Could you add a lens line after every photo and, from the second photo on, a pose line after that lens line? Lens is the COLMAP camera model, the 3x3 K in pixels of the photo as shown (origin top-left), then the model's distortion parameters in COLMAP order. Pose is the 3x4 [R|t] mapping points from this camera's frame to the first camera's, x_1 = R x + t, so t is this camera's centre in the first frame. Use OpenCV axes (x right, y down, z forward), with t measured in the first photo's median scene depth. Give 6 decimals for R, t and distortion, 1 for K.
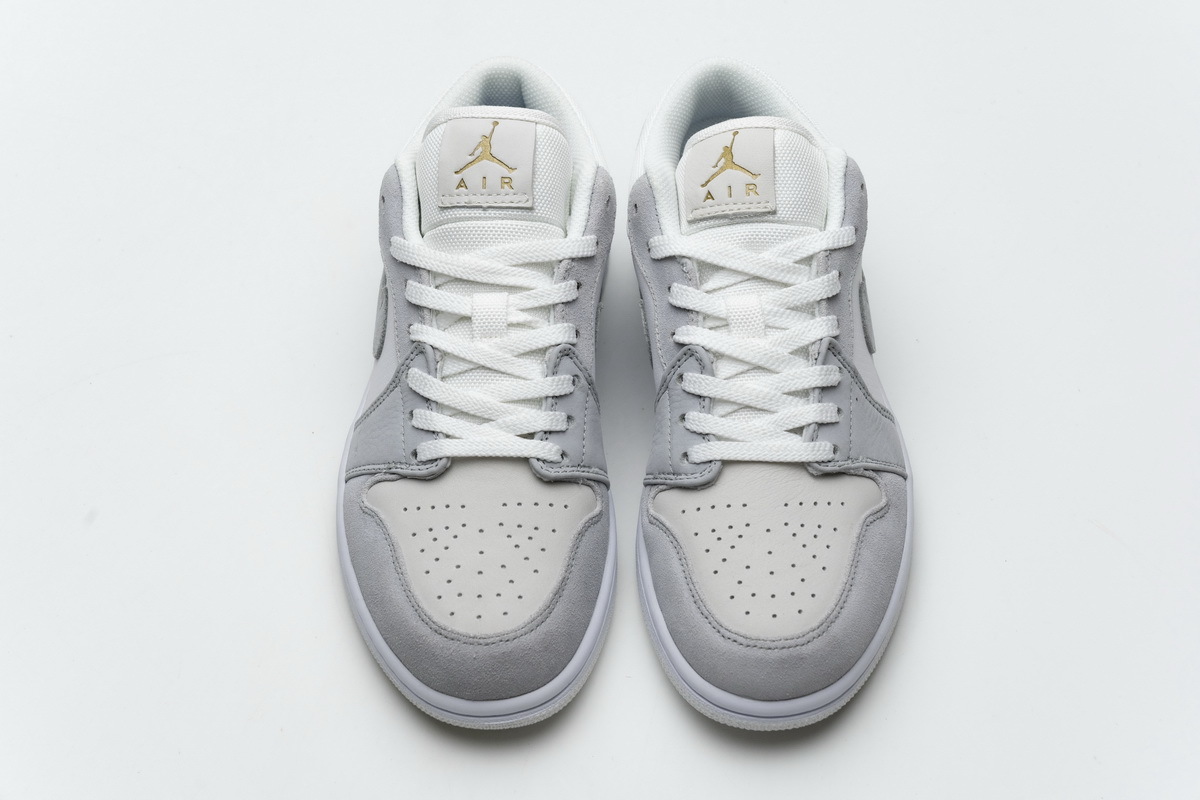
lens RADIAL K [[2412.0, 0, 523.3], [0, 2412.0, 400.7], [0, 0, 1]] dist [-0.026204, 3.188523]
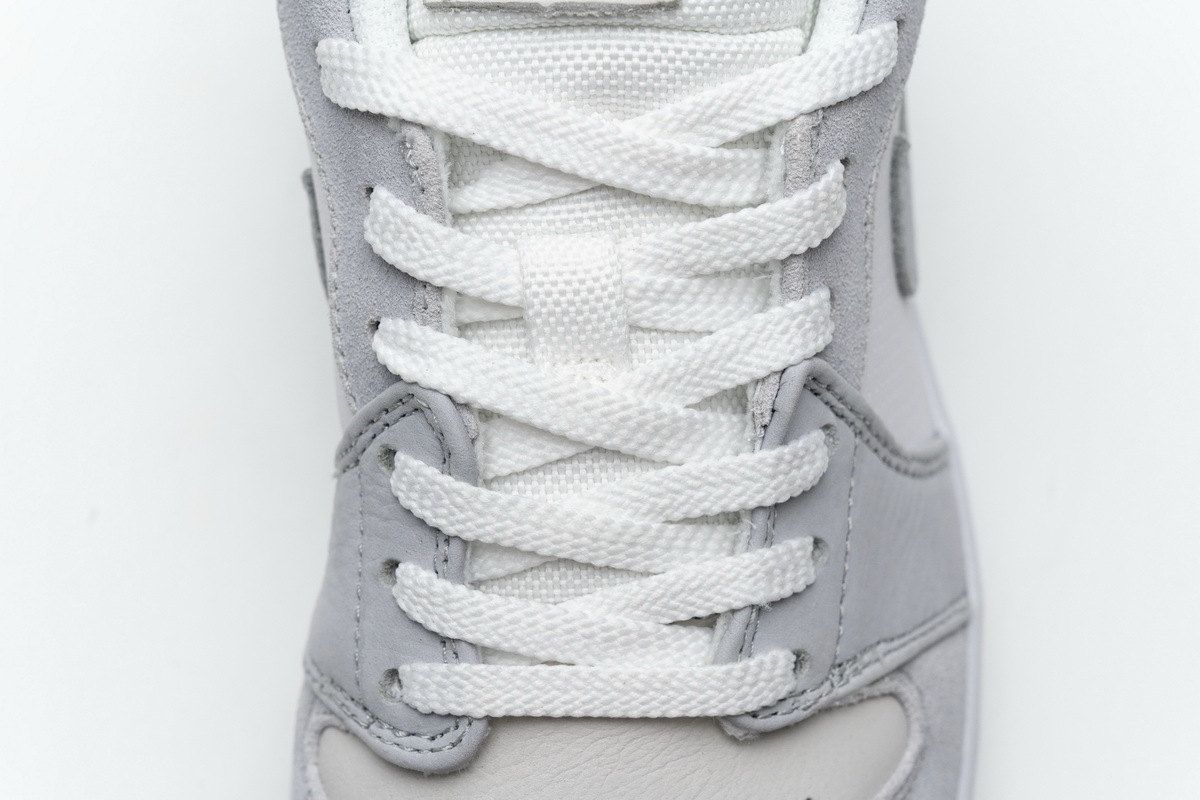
lens RADIAL K [[2436.1, 0, 600.0], [0, 2436.1, 400.0], [0, 0, 1]] dist [-0.013393, 0.041678]
pose [[0.997703, 0.021963, 0.064087, 0.074187], [-0.043094, 0.935670, 0.350234, -0.149216], [-0.052273, -0.352191, 0.934467, 0.669877]]
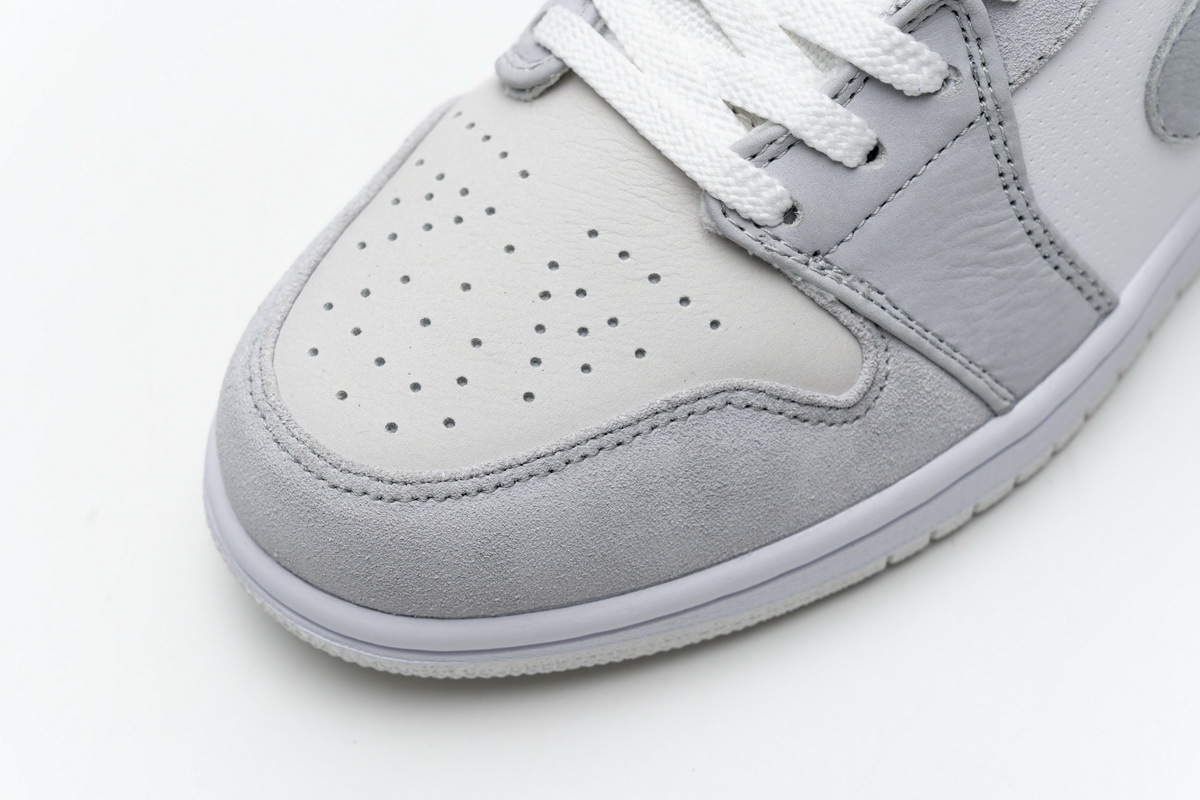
lens RADIAL K [[2436.1, 0, 600.0], [0, 2436.1, 400.0], [0, 0, 1]] dist [-0.013393, 0.041678]
pose [[0.637978, 0.627594, -0.446217, 0.314852], [-0.541486, 0.777624, 0.319521, -0.069756], [0.547519, 0.037772, 0.835941, 0.644103]]
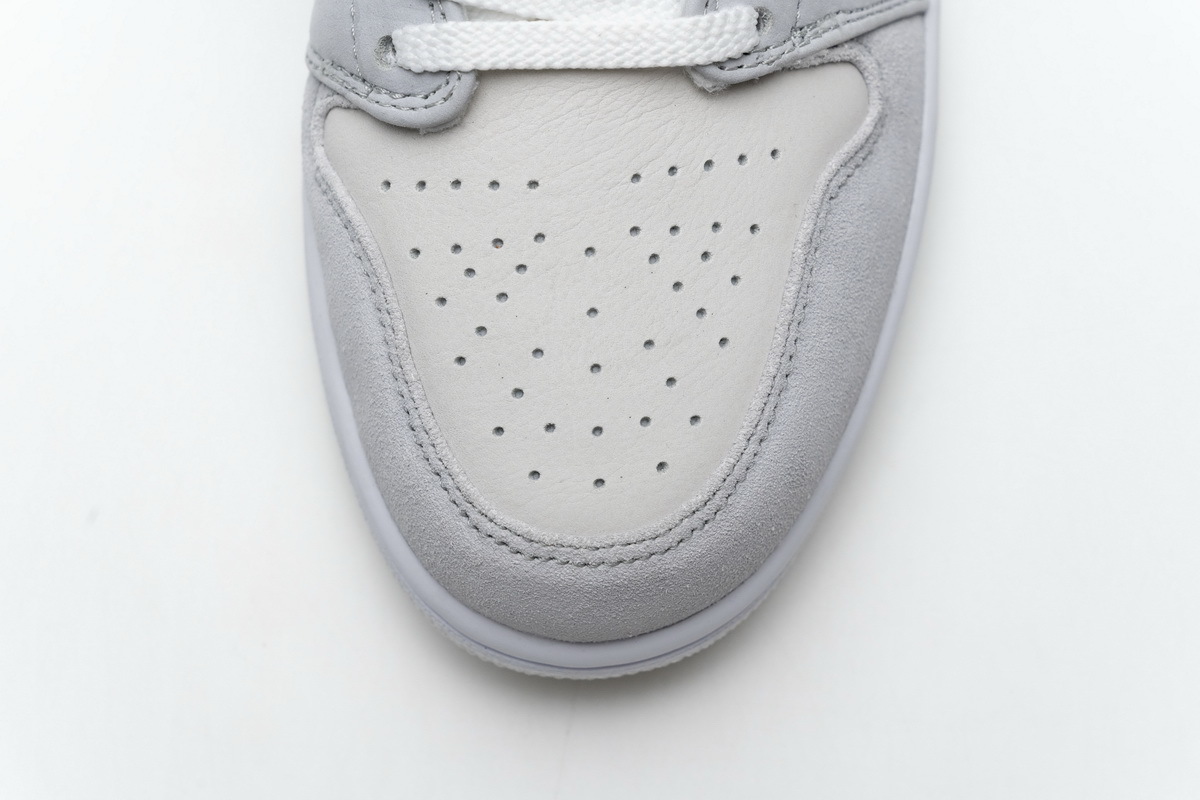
lens RADIAL K [[2436.1, 0, 600.0], [0, 2436.1, 400.0], [0, 0, 1]] dist [-0.013393, 0.041678]
pose [[0.998271, -0.024835, 0.053280, 0.079679], [-0.002016, 0.891374, 0.453265, -0.108348], [-0.058749, -0.452589, 0.889782, 0.615613]]
